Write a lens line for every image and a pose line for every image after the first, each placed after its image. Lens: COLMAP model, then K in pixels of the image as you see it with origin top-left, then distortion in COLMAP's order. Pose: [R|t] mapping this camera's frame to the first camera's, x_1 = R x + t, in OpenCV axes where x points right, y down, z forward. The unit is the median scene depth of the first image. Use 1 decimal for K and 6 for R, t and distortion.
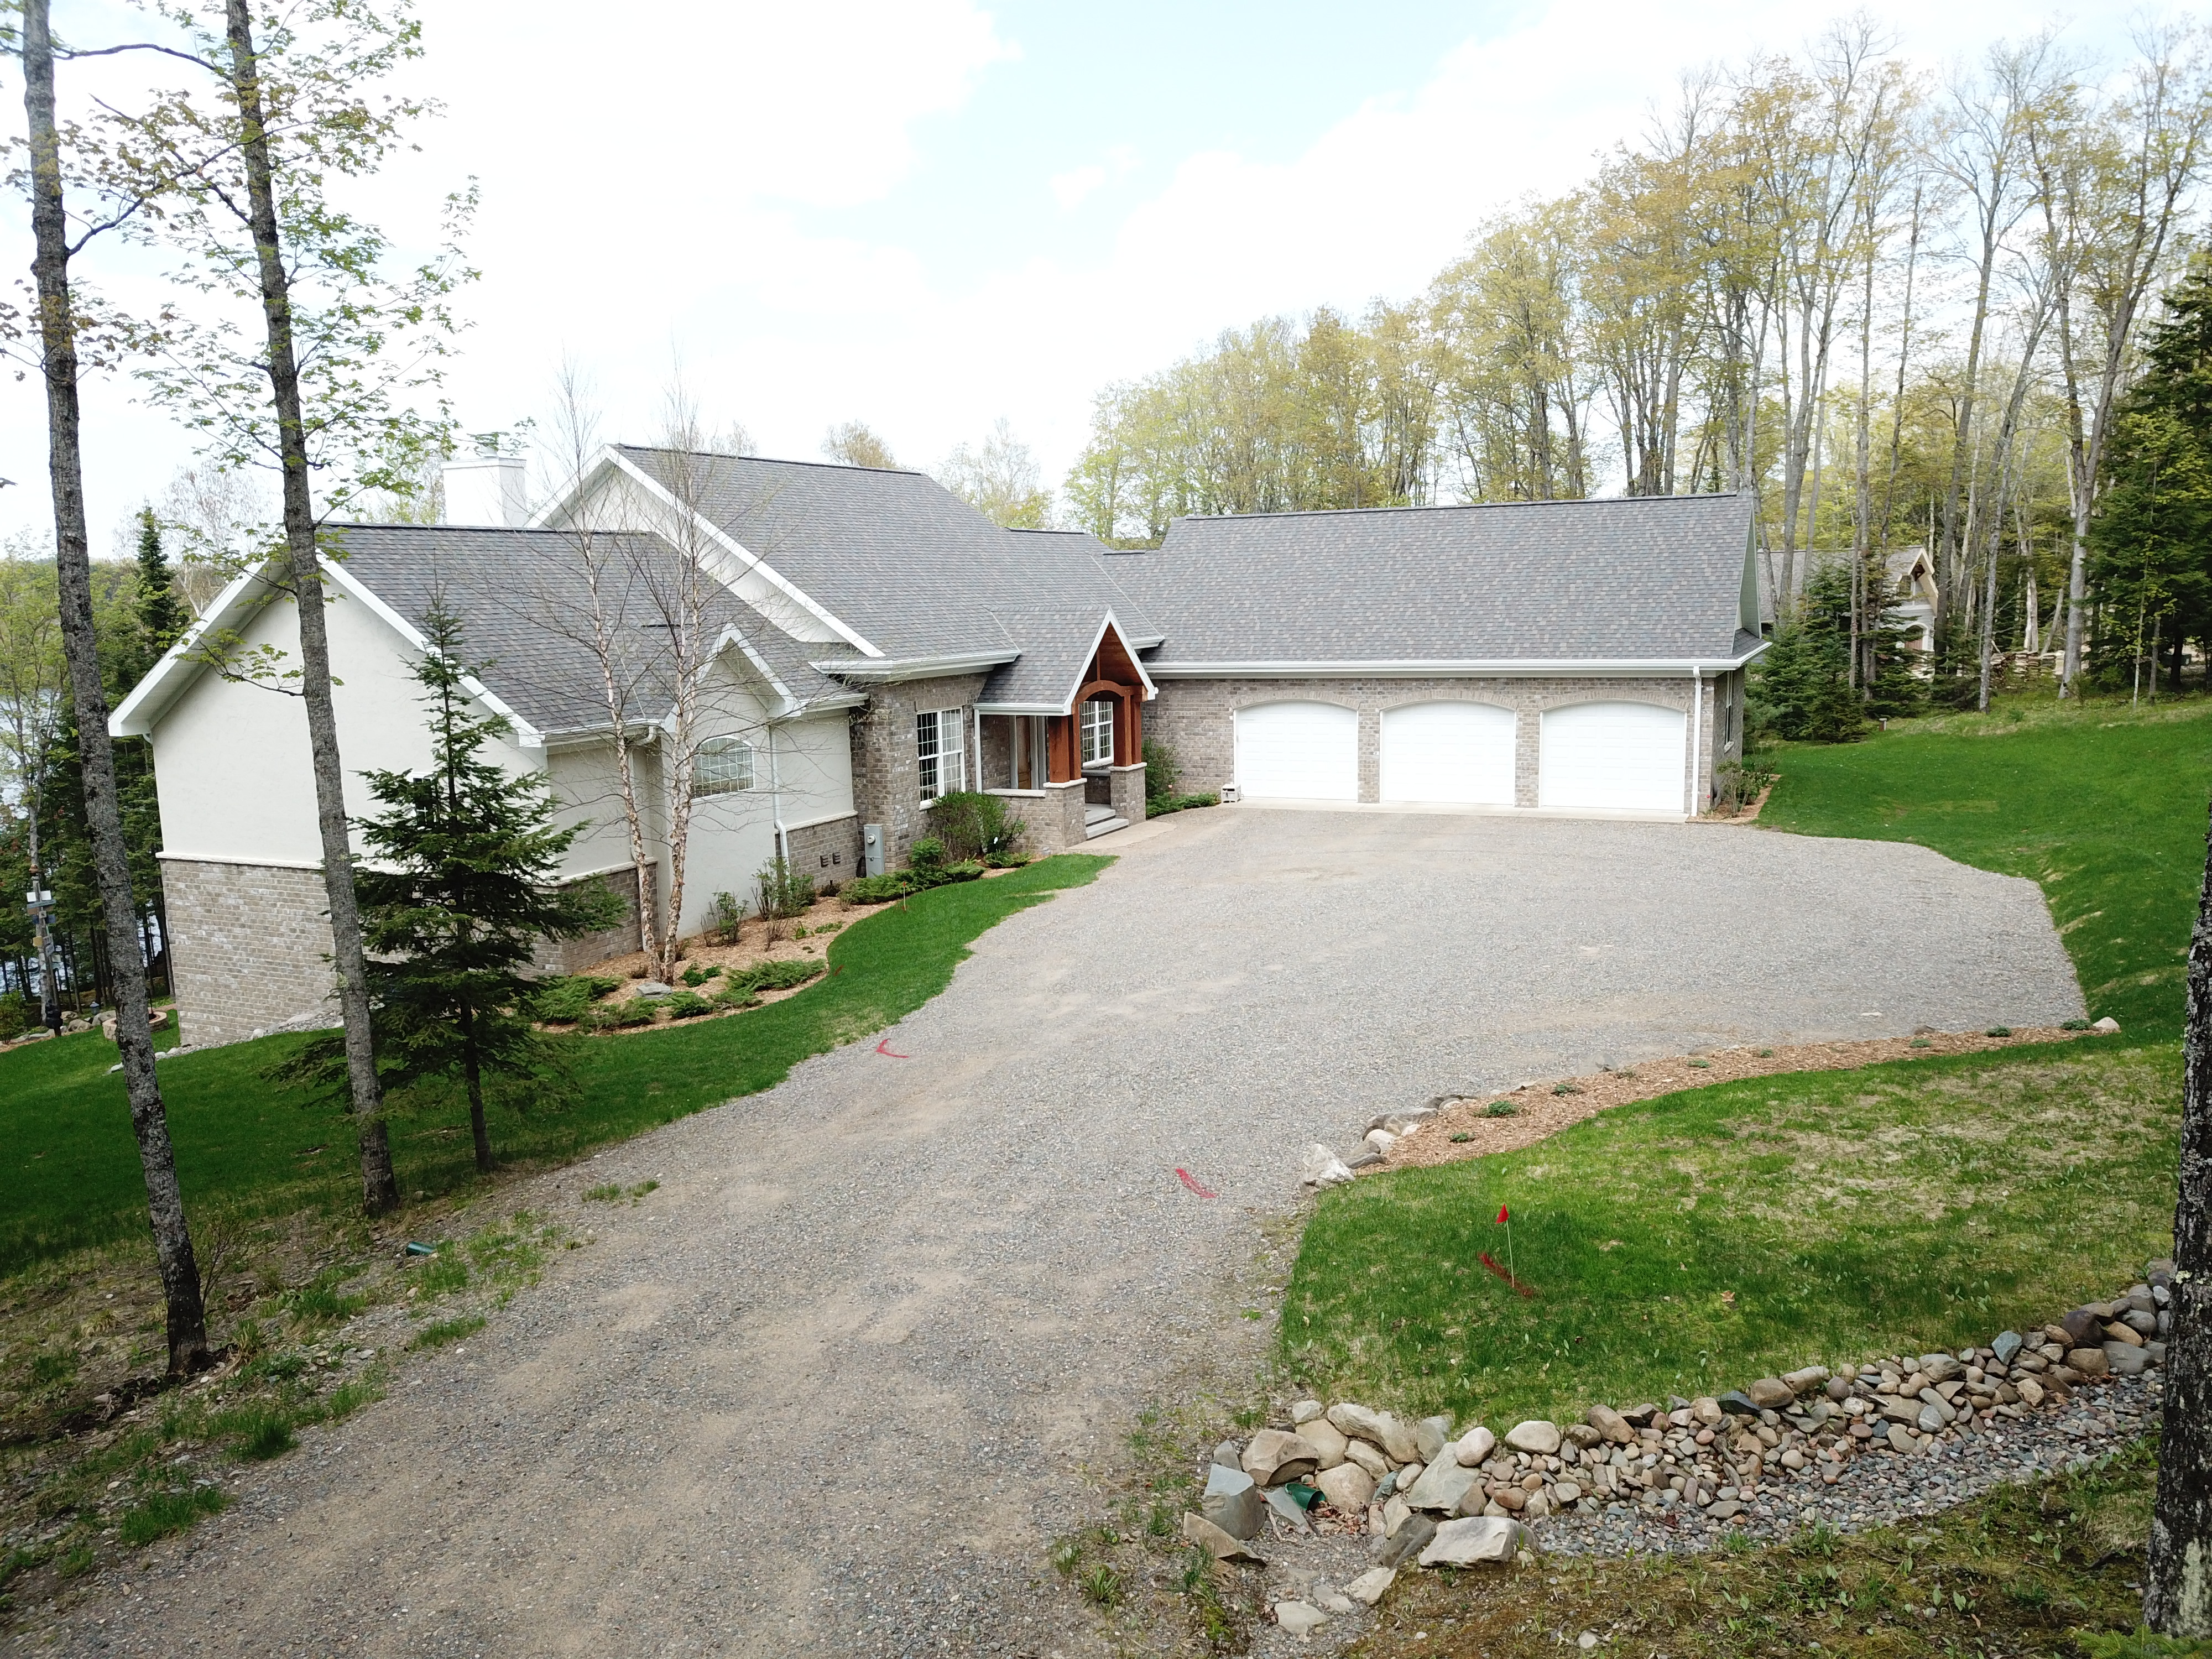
lens RADIAL K [[1692.2, 0, 1101.5], [0, 1692.2, 863.9], [0, 0, 1]] dist [0.014051, -0.013745]
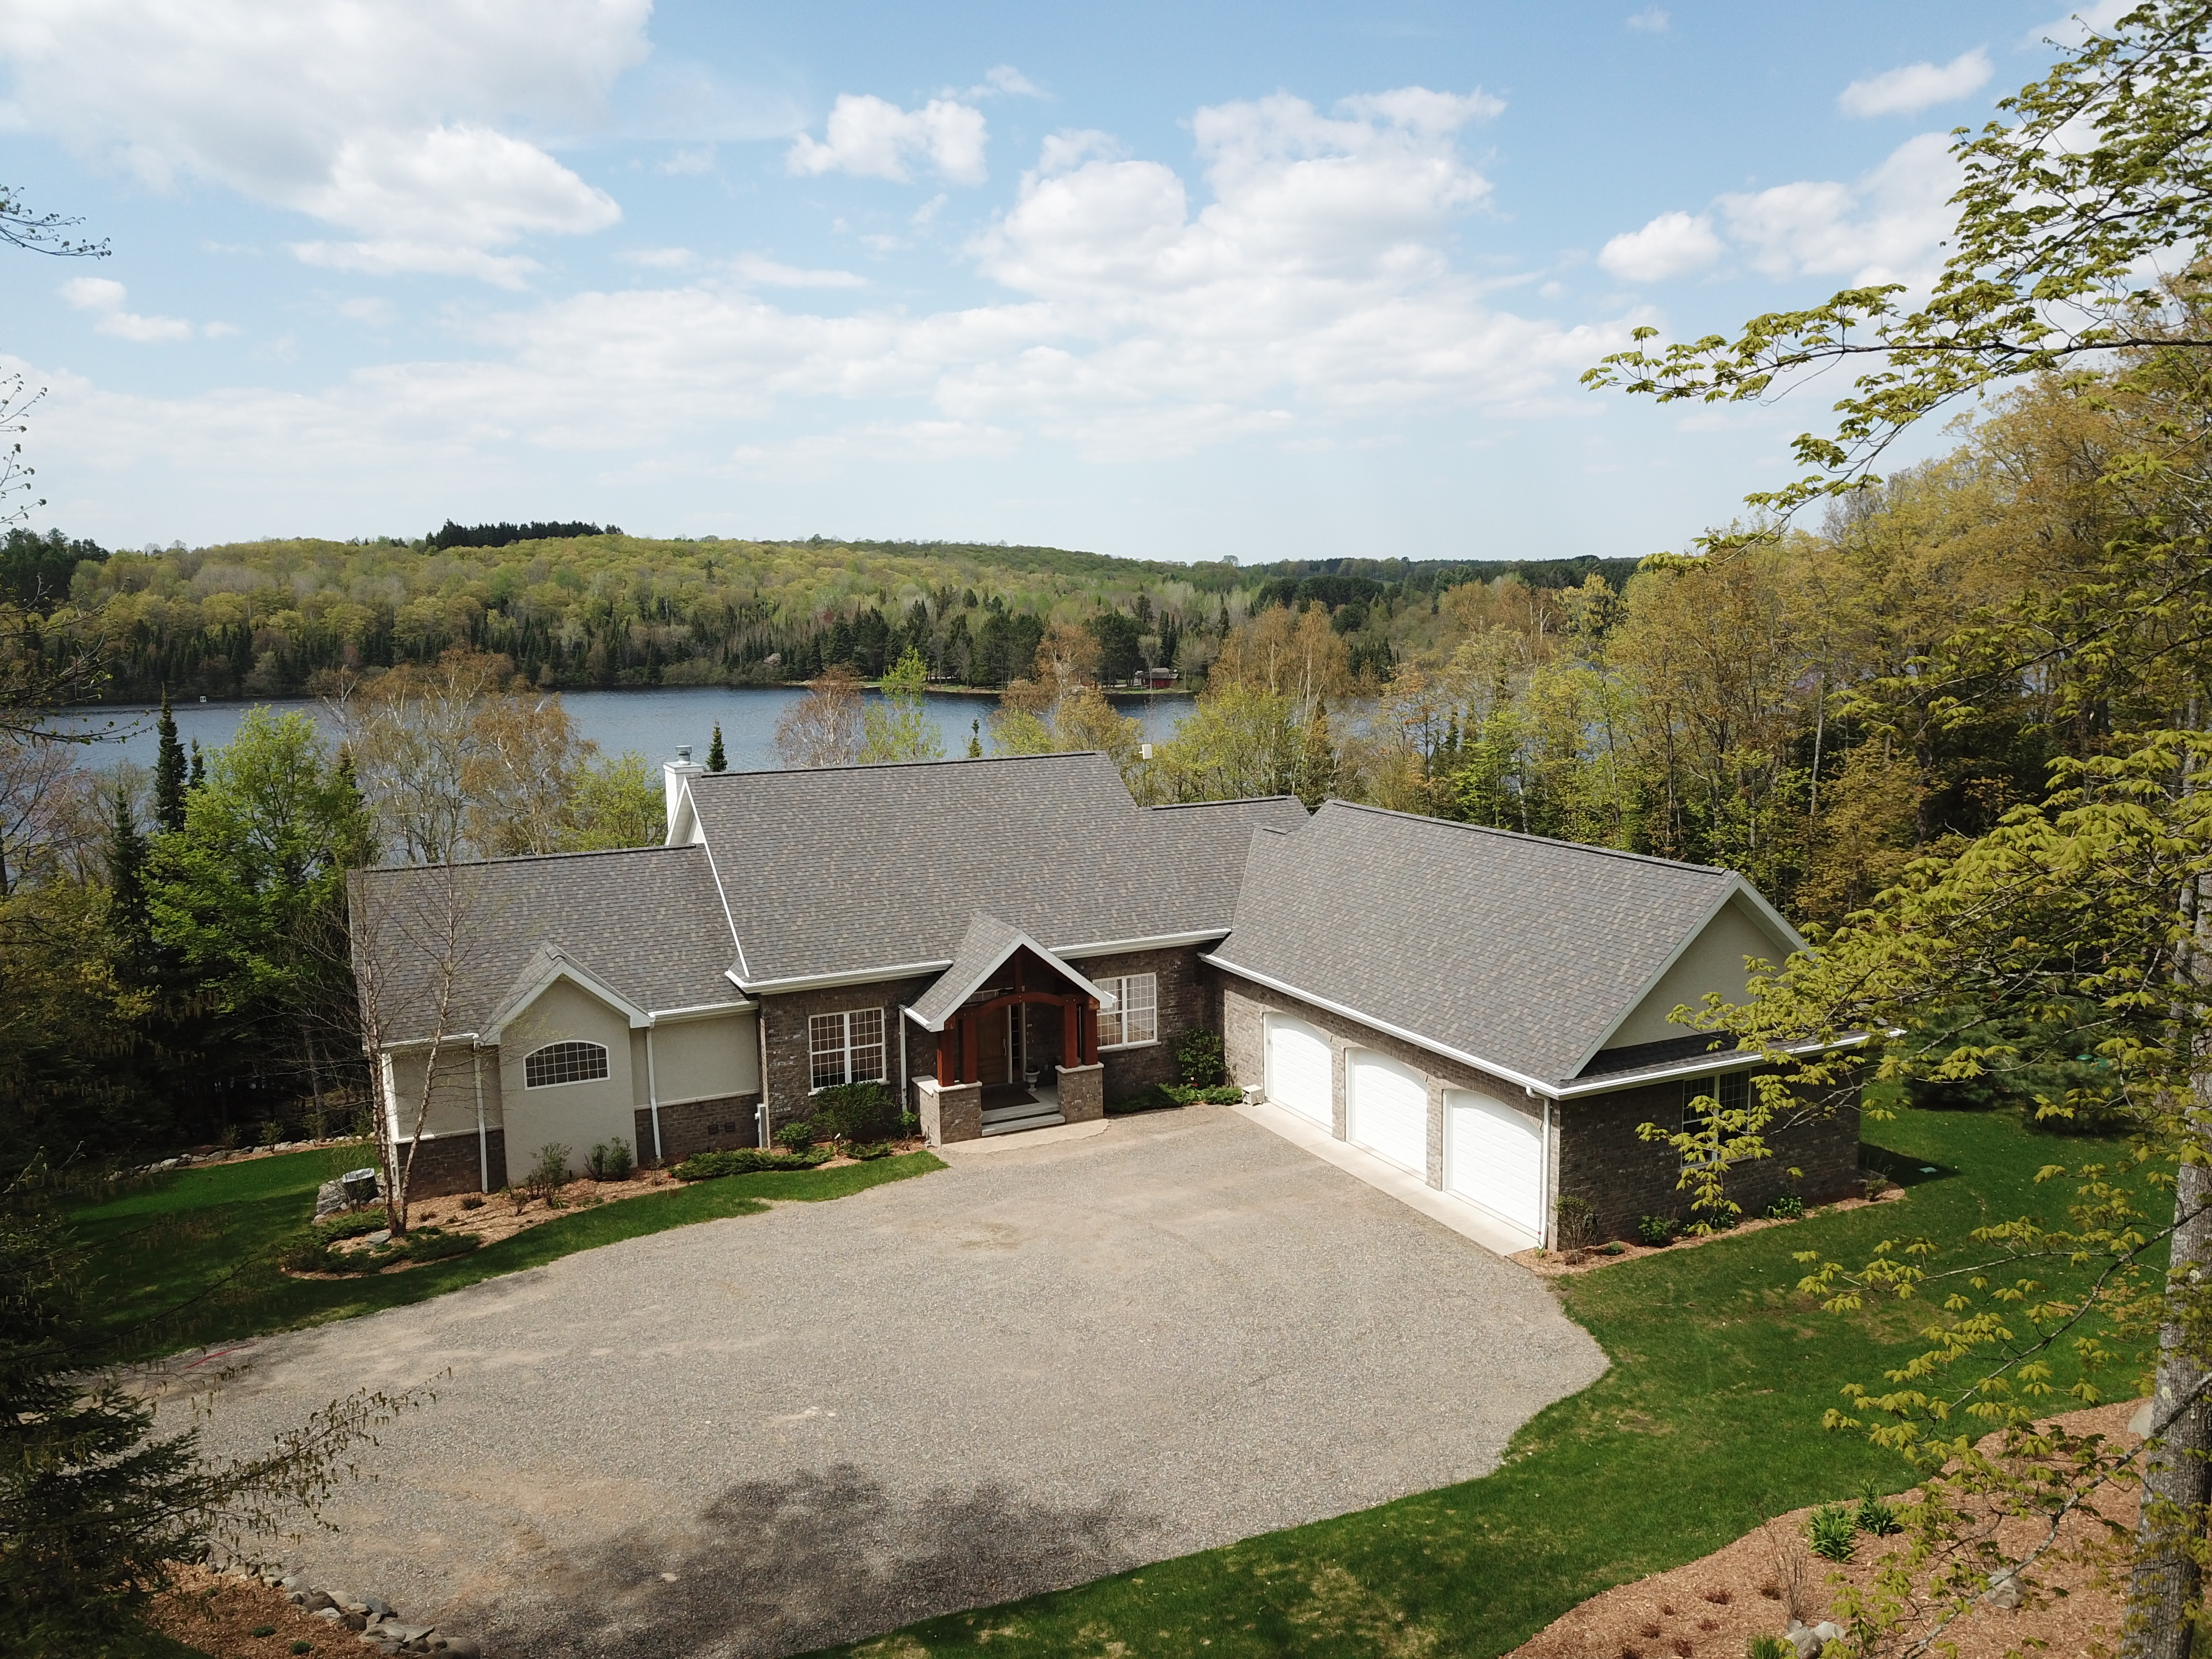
lens RADIAL K [[1692.2, 0, 1101.5], [0, 1692.2, 863.9], [0, 0, 1]] dist [0.014051, -0.013745]
pose [[0.775194, 0.107900, -0.622440, 0.857615], [-0.106316, 0.993535, 0.039823, -0.290711], [0.622713, 0.035304, 0.781653, 0.198457]]
